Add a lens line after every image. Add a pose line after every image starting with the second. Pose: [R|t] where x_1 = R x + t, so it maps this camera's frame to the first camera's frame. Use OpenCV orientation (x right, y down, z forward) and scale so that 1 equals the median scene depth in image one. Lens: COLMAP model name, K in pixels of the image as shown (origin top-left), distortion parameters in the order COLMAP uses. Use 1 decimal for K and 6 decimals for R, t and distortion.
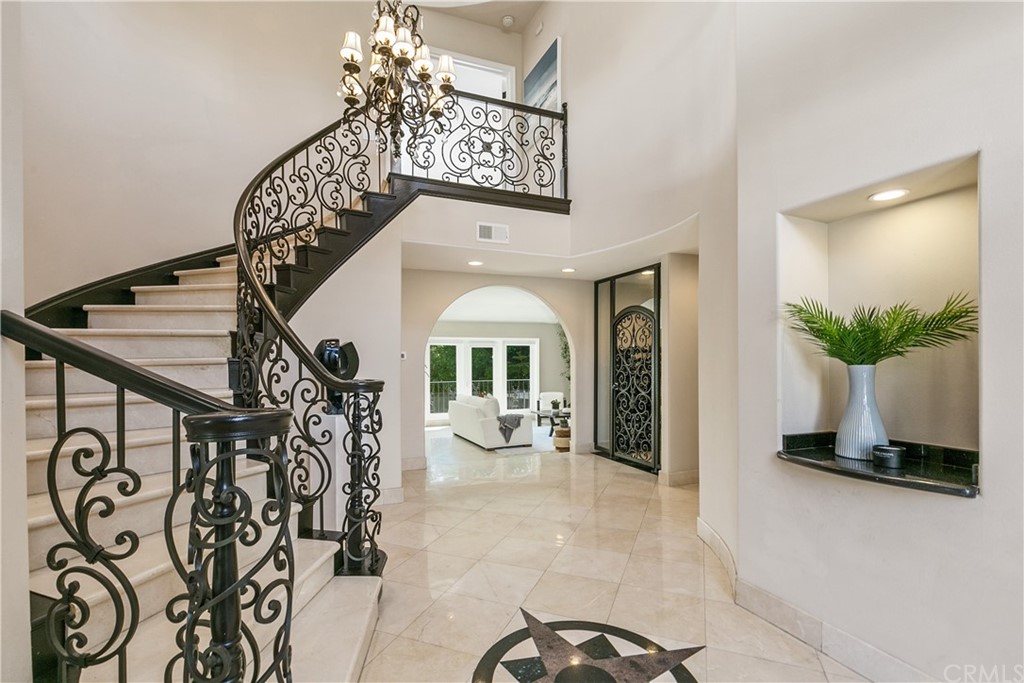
lens RADIAL K [[462.0, 0, 511.5], [0, 462.0, 362.3], [0, 0, 1]] dist [0.000558, 0.000038]
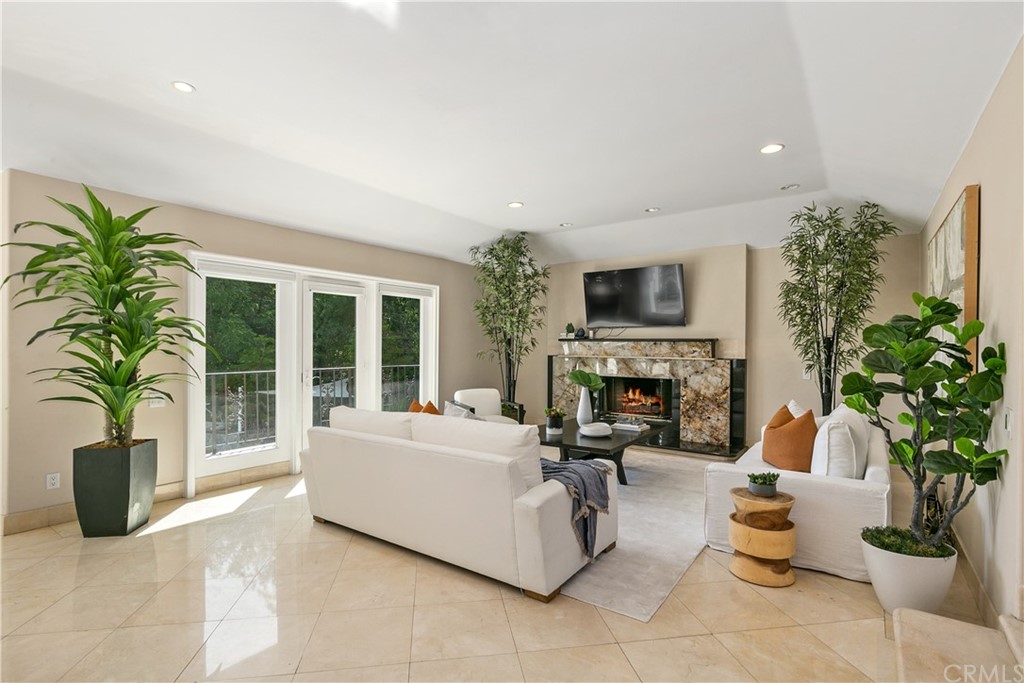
lens RADIAL K [[492.7, 0, 505.9], [0, 492.7, 345.1], [0, 0, 1]] dist [0.000663, 0.000094]
pose [[0.861803, 0.010124, 0.507142, -0.230486], [-0.007503, 0.999946, -0.007212, 0.027685], [-0.507187, 0.002410, 0.861832, 0.716271]]
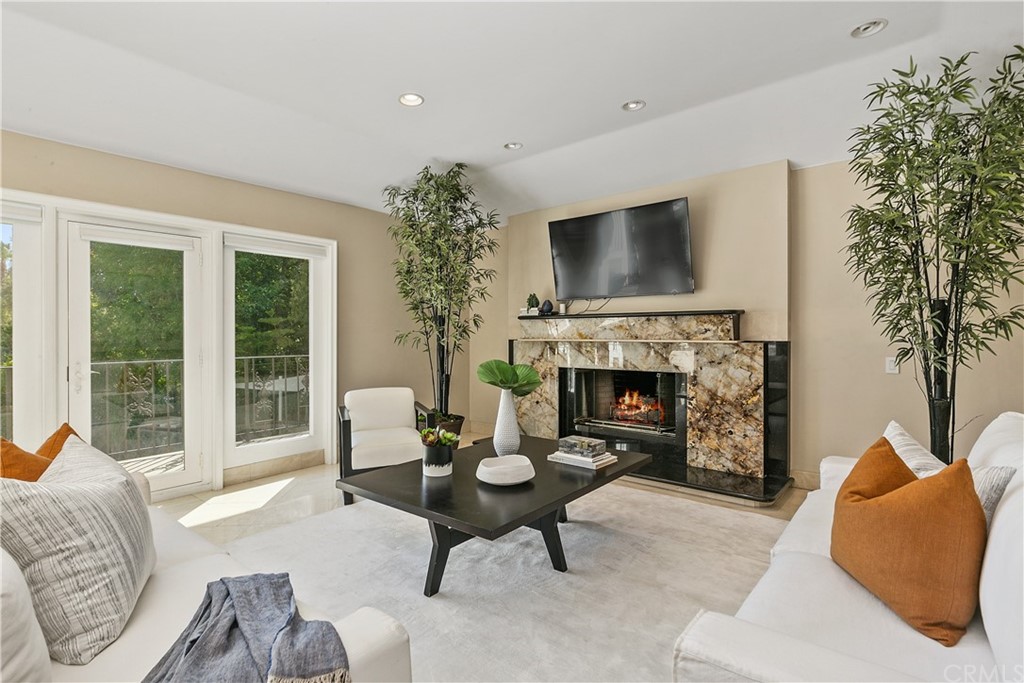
lens RADIAL K [[494.4, 0, 507.5], [0, 494.4, 333.4], [0, 0, 1]] dist [0.002623, 0.000615]
pose [[0.891979, 0.003410, 0.452063, 0.006167], [0.000542, 0.999963, -0.008612, 0.037217], [-0.452076, 0.007927, 0.891944, 0.873777]]
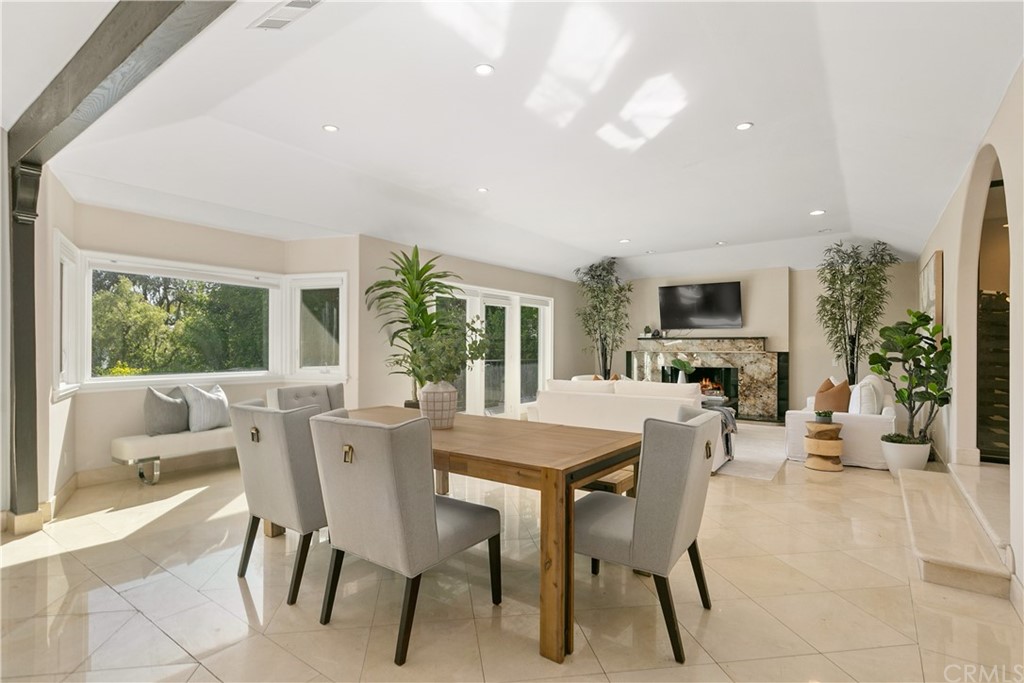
lens RADIAL K [[503.0, 0, 503.3], [0, 503.0, 343.1], [0, 0, 1]] dist [0.001506, -0.000123]
pose [[0.862936, 0.010718, 0.505199, -0.563364], [-0.003056, 0.999867, -0.015992, 0.040871], [-0.505303, 0.012256, 0.862855, 0.582125]]
